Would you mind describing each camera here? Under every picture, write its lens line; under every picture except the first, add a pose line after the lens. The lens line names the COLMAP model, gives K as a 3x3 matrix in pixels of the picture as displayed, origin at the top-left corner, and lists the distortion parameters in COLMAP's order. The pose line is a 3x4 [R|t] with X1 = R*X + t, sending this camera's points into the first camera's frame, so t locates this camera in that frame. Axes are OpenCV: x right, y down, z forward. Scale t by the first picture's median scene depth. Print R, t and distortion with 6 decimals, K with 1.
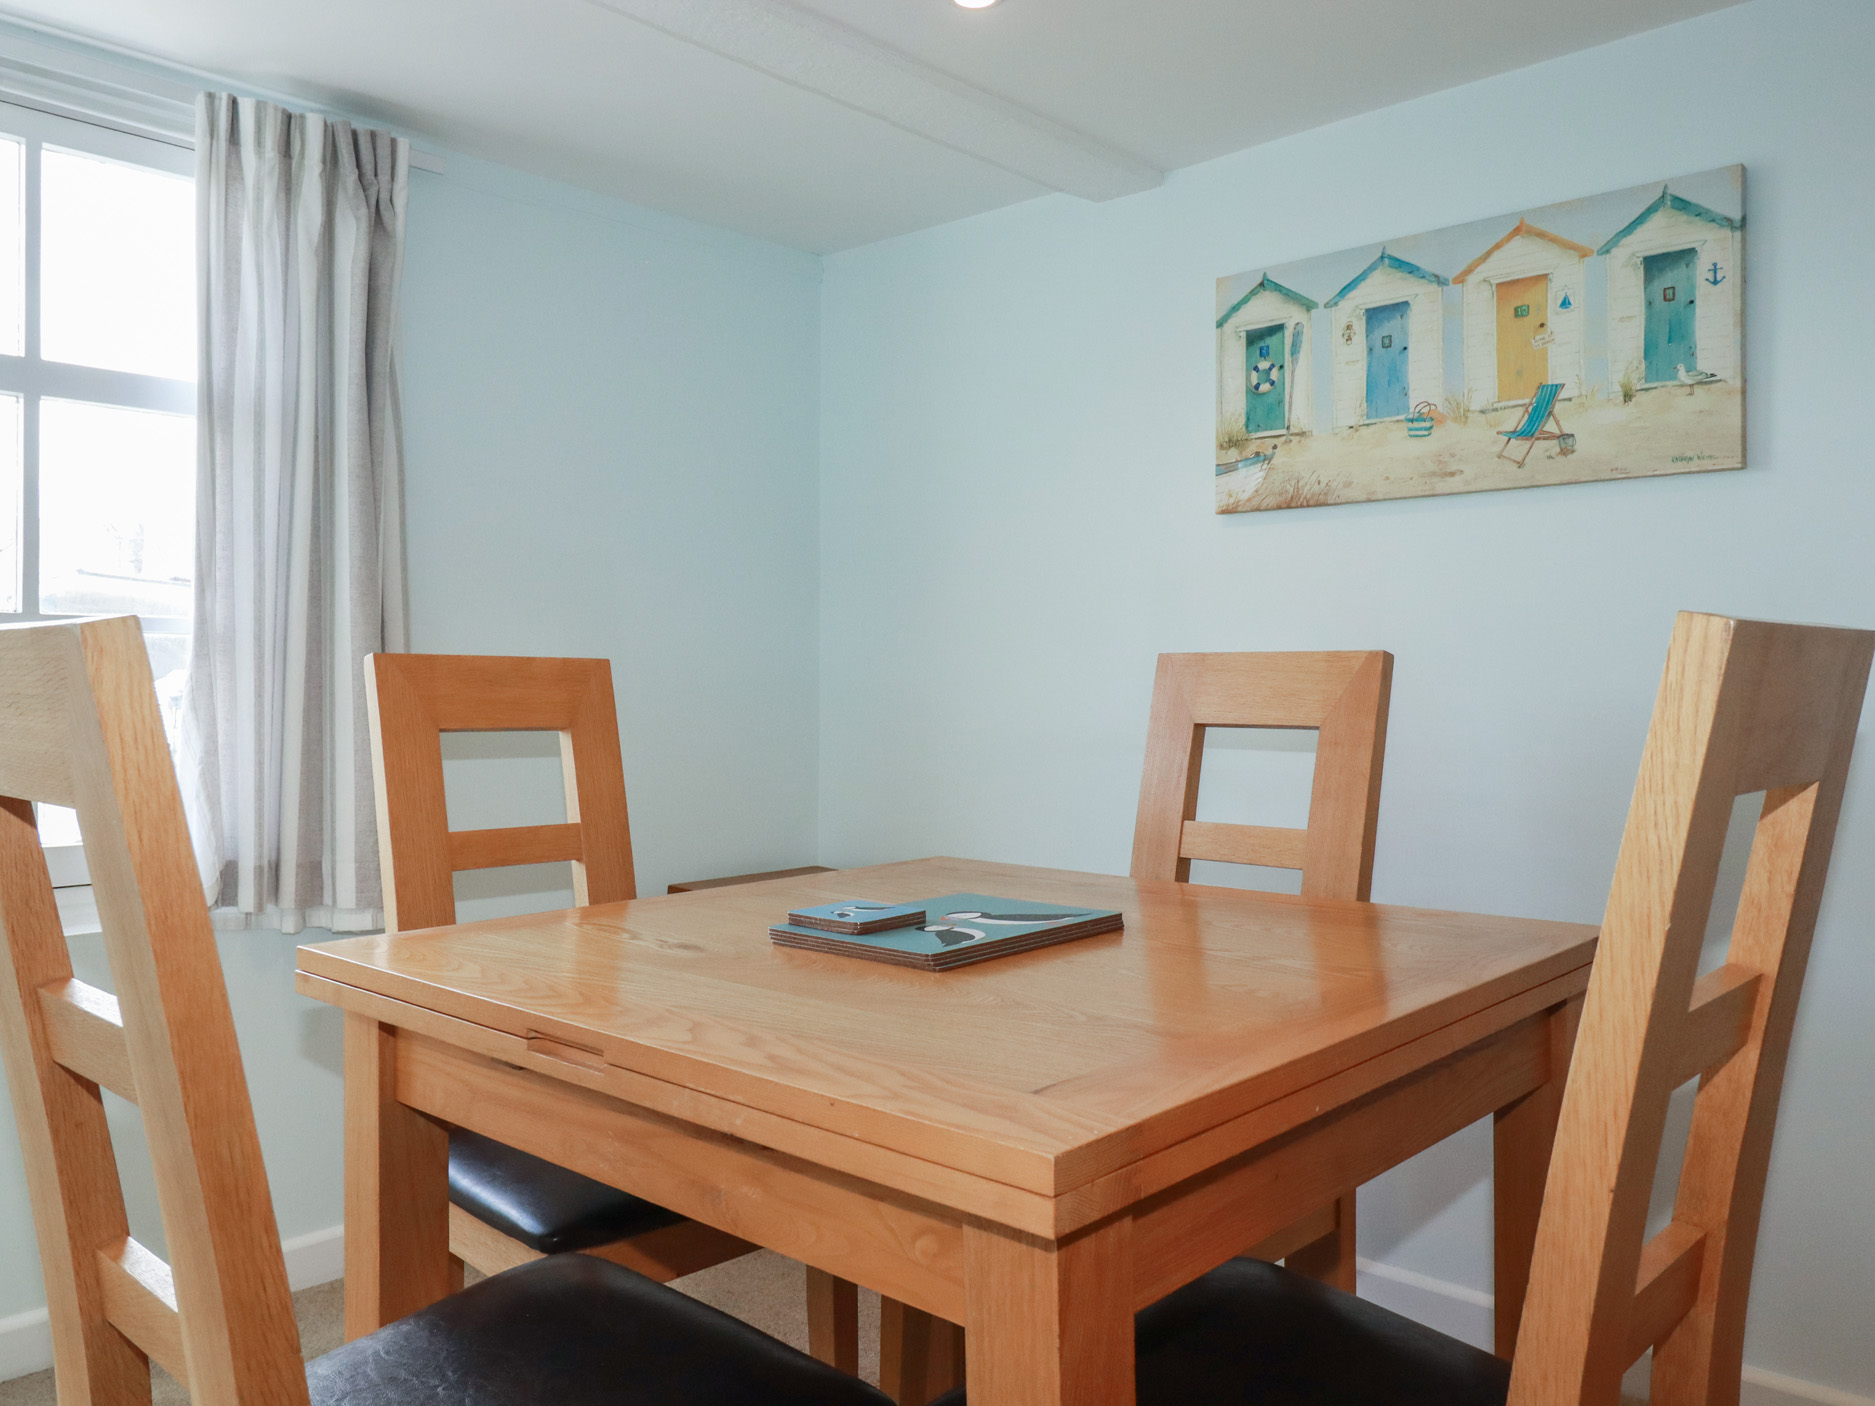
lens RADIAL K [[1390.7, 0, 937.5], [0, 1390.7, 703.0], [0, 0, 1]] dist [0.023719, -0.012307]
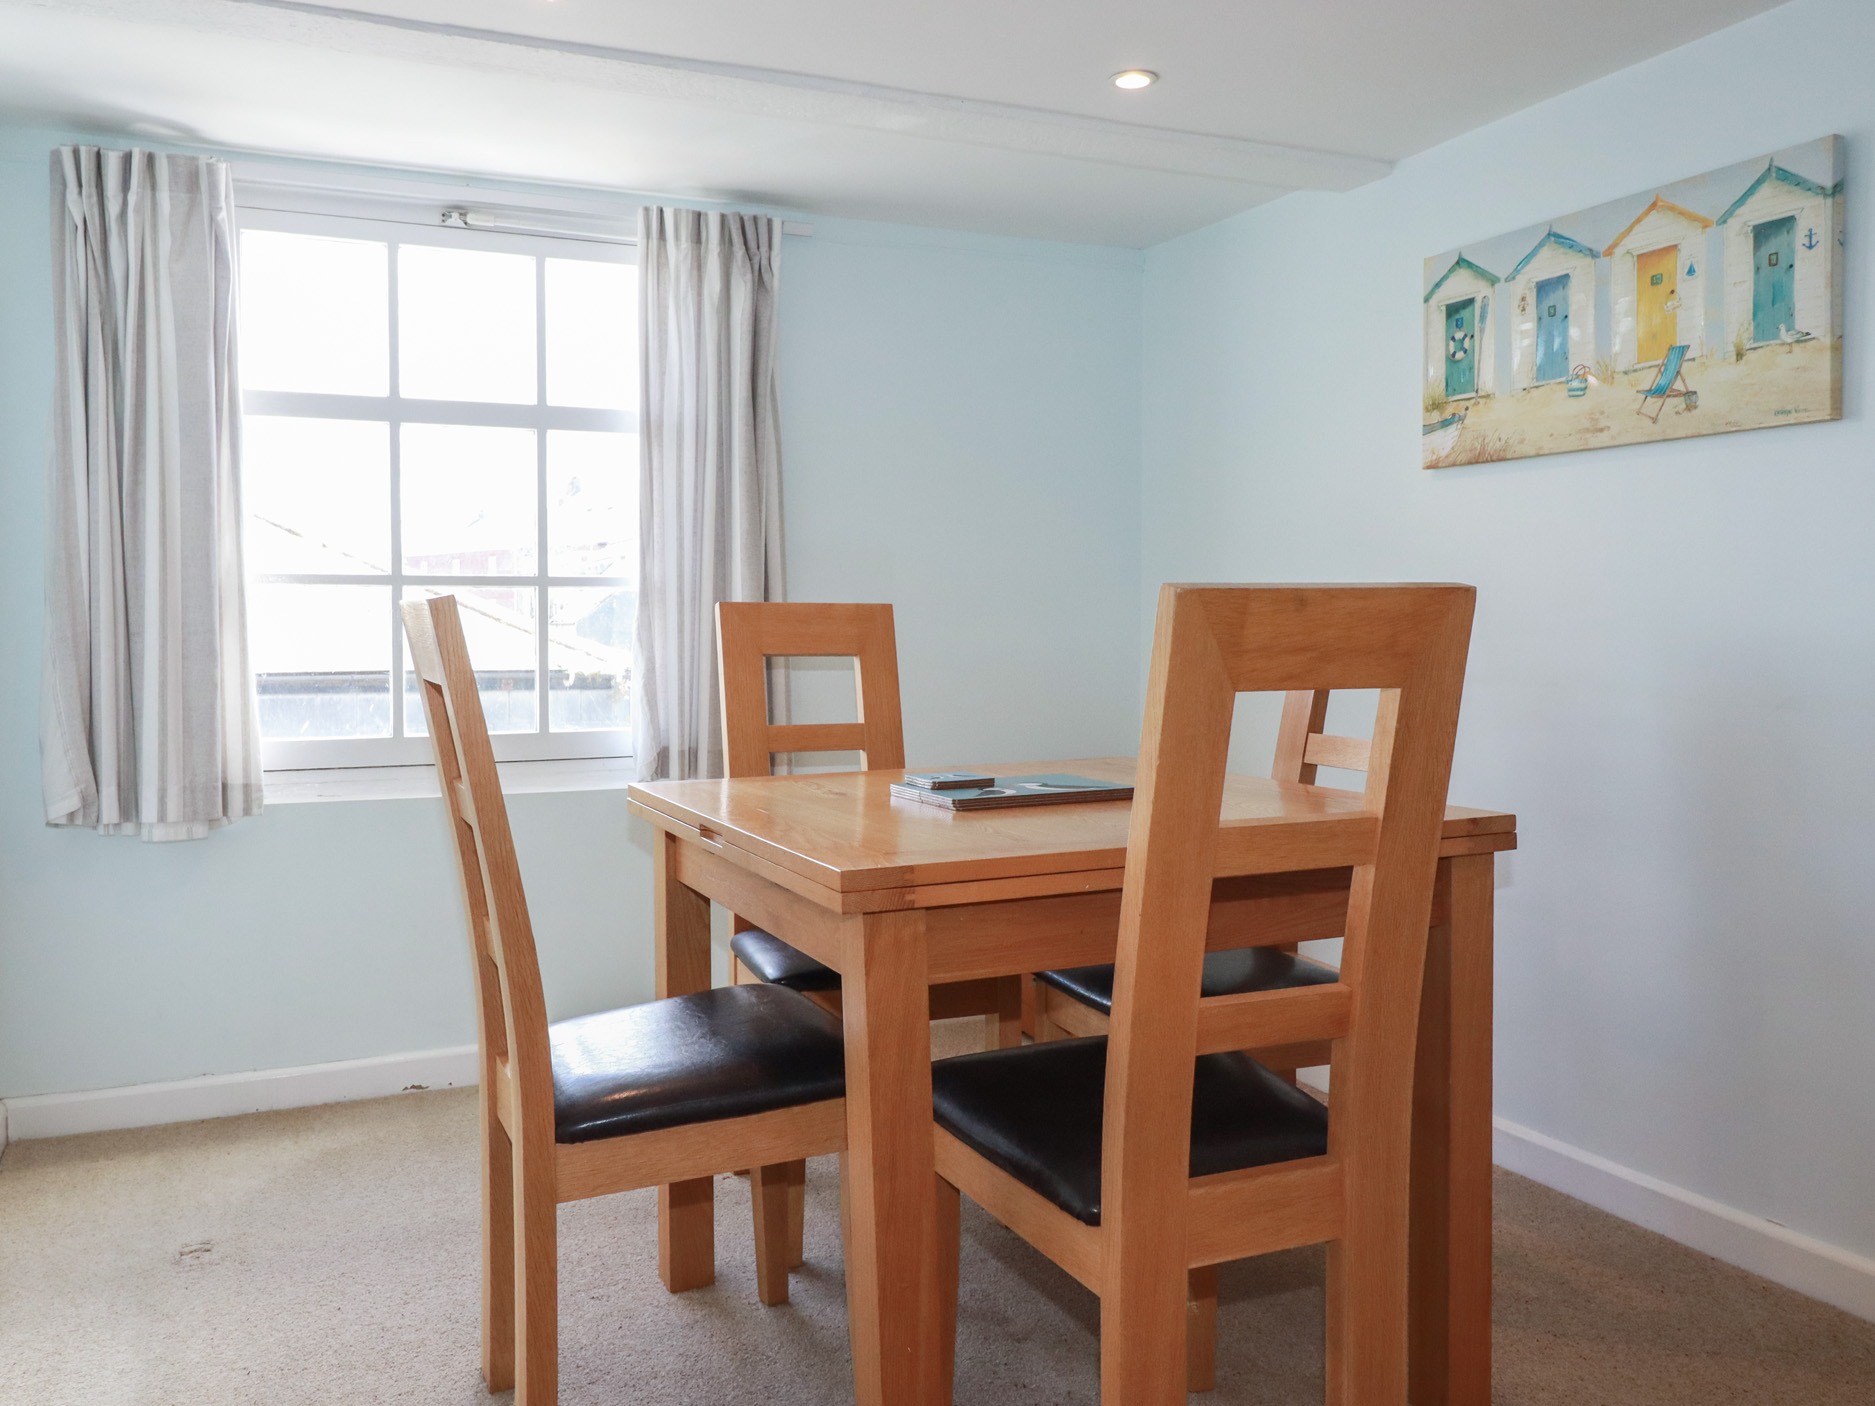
lens RADIAL K [[1390.7, 0, 937.5], [0, 1390.7, 703.0], [0, 0, 1]] dist [0.023719, -0.012307]
pose [[0.929536, 0.018930, -0.368244, 0.287765], [-0.001609, 0.998880, 0.047288, 0.000387], [0.368727, -0.043363, 0.928526, -0.228647]]
